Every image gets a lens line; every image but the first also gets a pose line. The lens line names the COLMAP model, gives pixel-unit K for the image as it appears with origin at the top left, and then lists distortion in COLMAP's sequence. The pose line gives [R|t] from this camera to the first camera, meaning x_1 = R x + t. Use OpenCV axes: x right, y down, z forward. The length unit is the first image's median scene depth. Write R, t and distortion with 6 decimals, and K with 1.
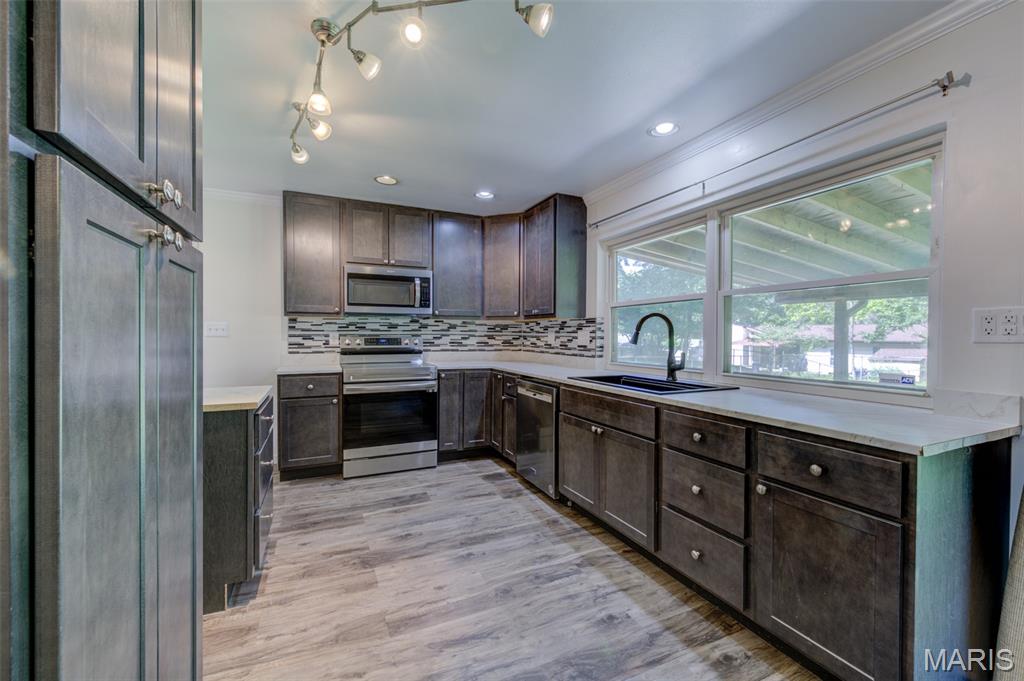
lens RADIAL K [[409.4, 0, 513.9], [0, 409.4, 338.8], [0, 0, 1]] dist [0.021276, -0.000214]
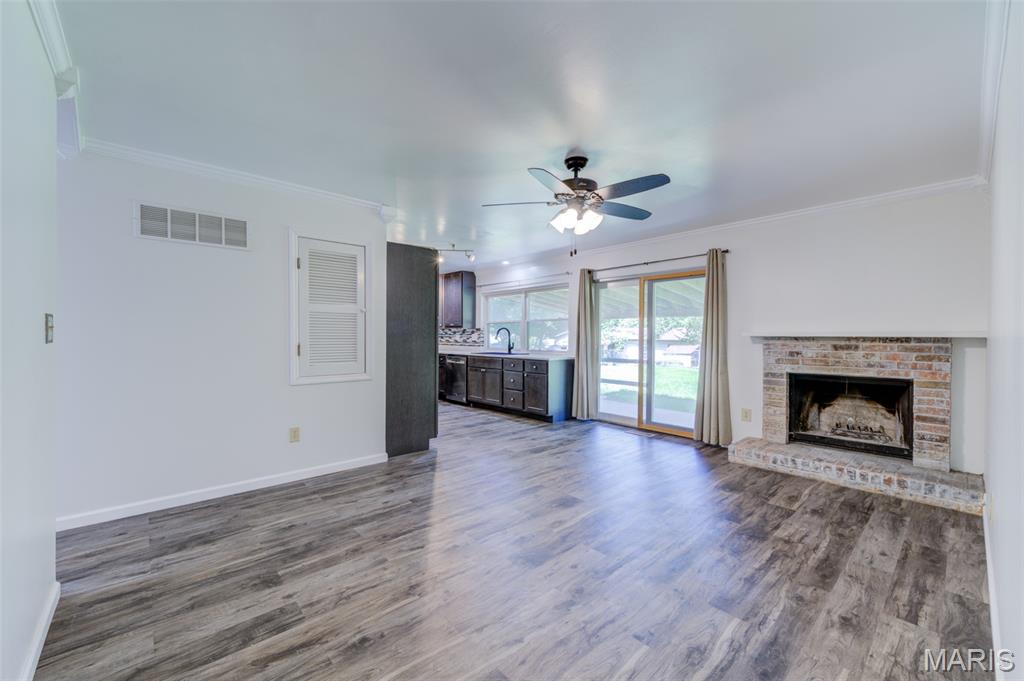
lens RADIAL K [[410.8, 0, 498.7], [0, 410.8, 338.4], [0, 0, 1]] dist [0.001366, -0.003465]
pose [[0.963856, -0.006346, 0.266350, -0.362380], [0.006638, 0.999978, -0.000196, 0.006352], [-0.266343, 0.001957, 0.963876, -1.422481]]
